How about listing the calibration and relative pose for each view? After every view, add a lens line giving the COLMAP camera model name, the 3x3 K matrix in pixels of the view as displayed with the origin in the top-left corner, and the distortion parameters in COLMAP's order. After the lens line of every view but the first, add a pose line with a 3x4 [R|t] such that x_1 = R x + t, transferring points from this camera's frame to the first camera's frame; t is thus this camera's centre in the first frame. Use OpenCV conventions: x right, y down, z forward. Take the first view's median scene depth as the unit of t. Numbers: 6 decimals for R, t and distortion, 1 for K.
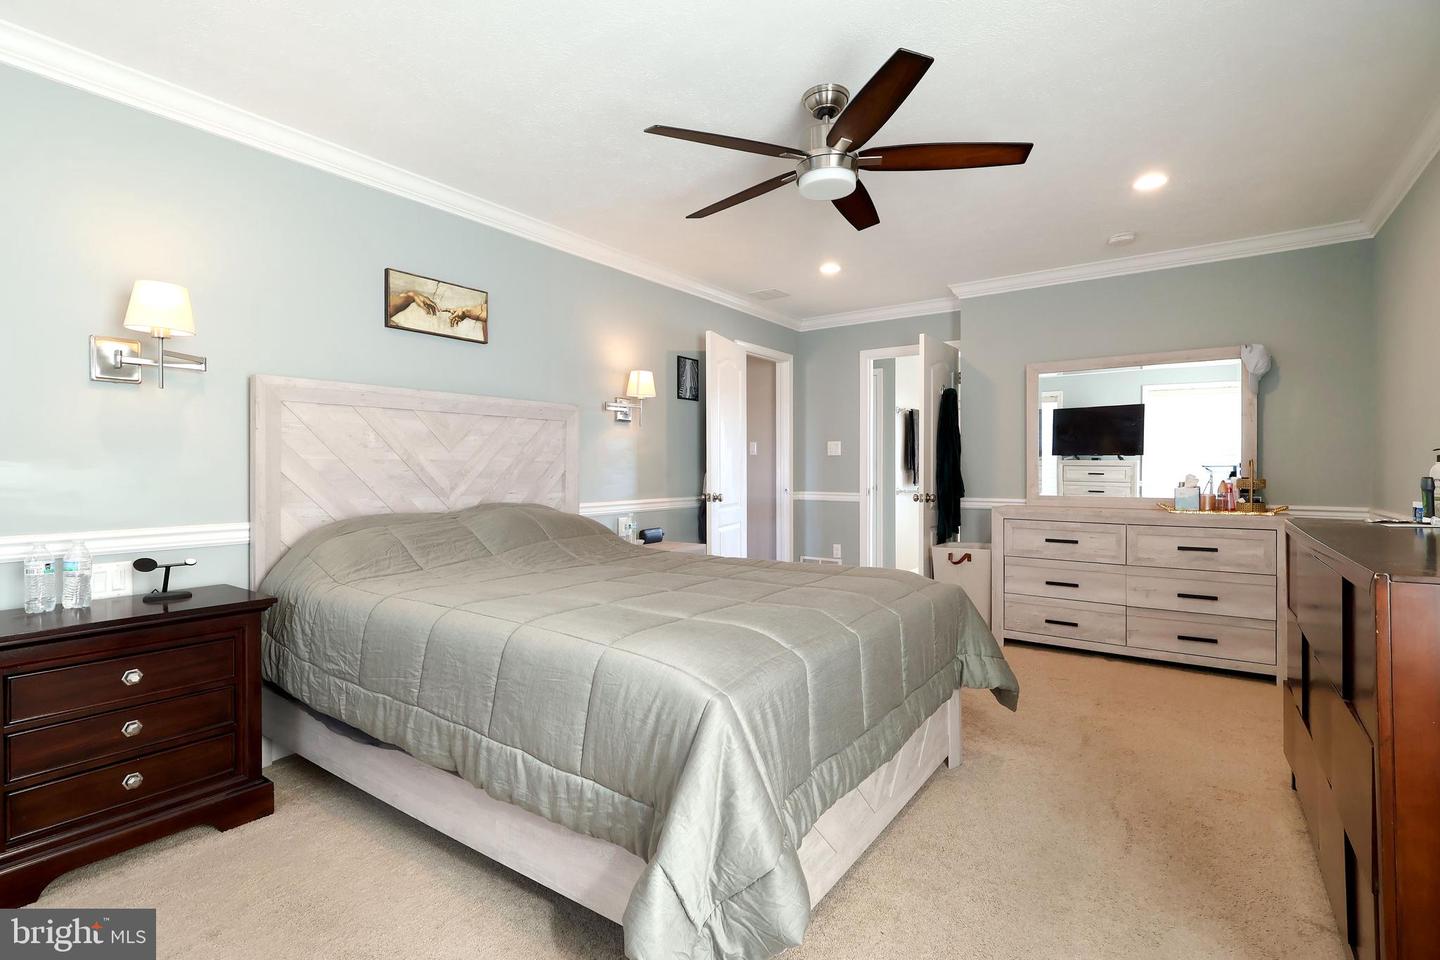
lens RADIAL K [[684.1, 0, 711.7], [0, 684.1, 457.5], [0, 0, 1]] dist [0.004248, 0.000881]
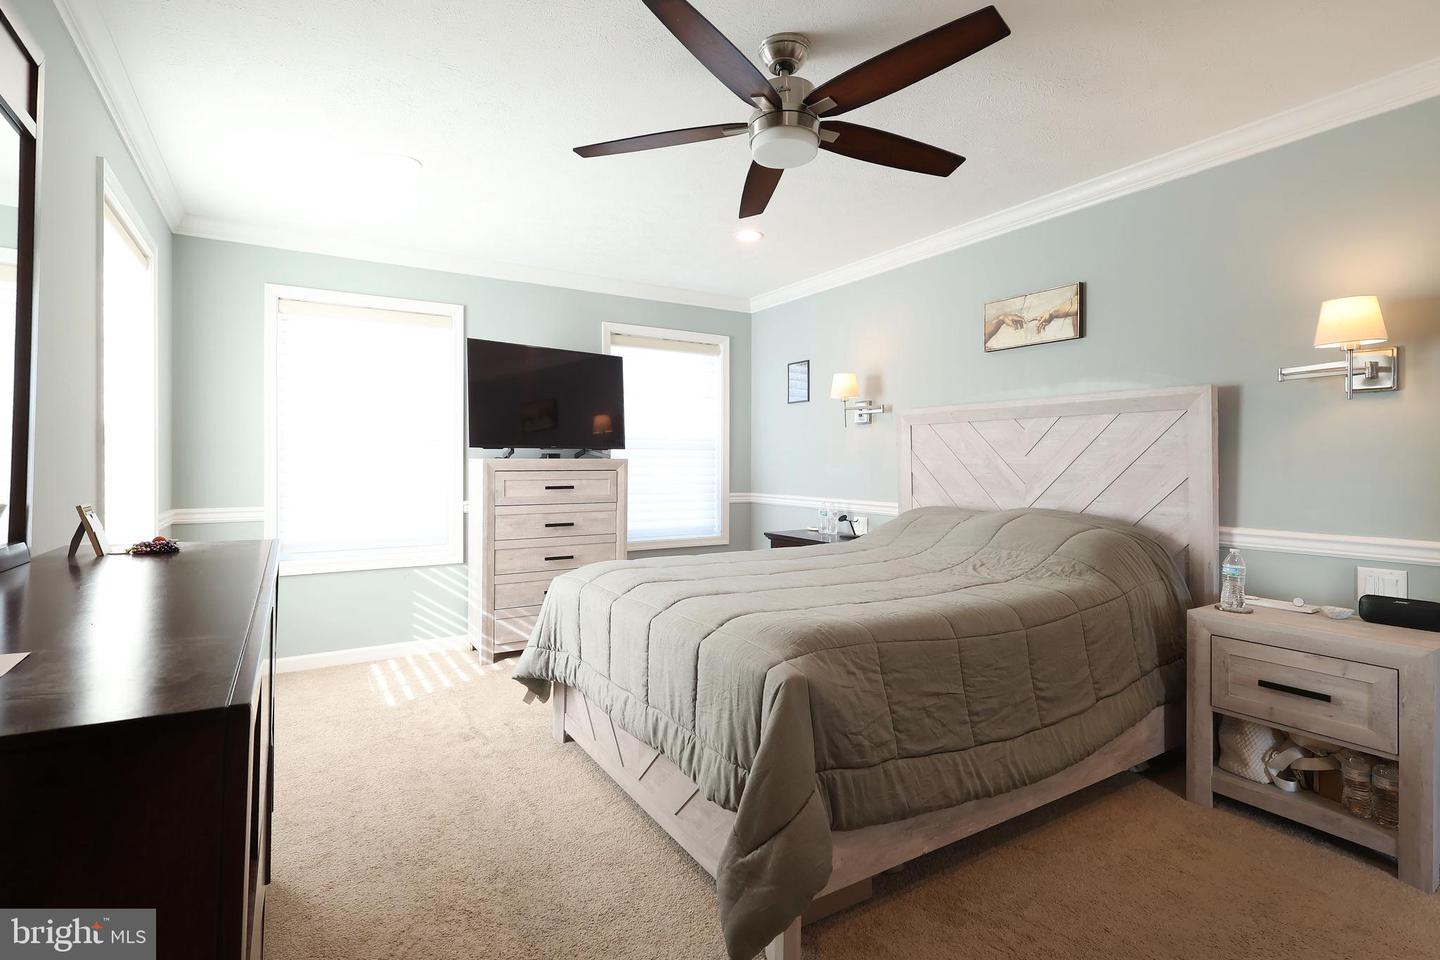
lens RADIAL K [[684.1, 0, 711.7], [0, 684.1, 457.5], [0, 0, 1]] dist [0.004248, 0.000881]
pose [[-0.379903, -0.009473, -0.924978, 0.775842], [0.005625, 0.999905, -0.012551, 0.004346], [0.925009, -0.009971, -0.379814, 0.968504]]
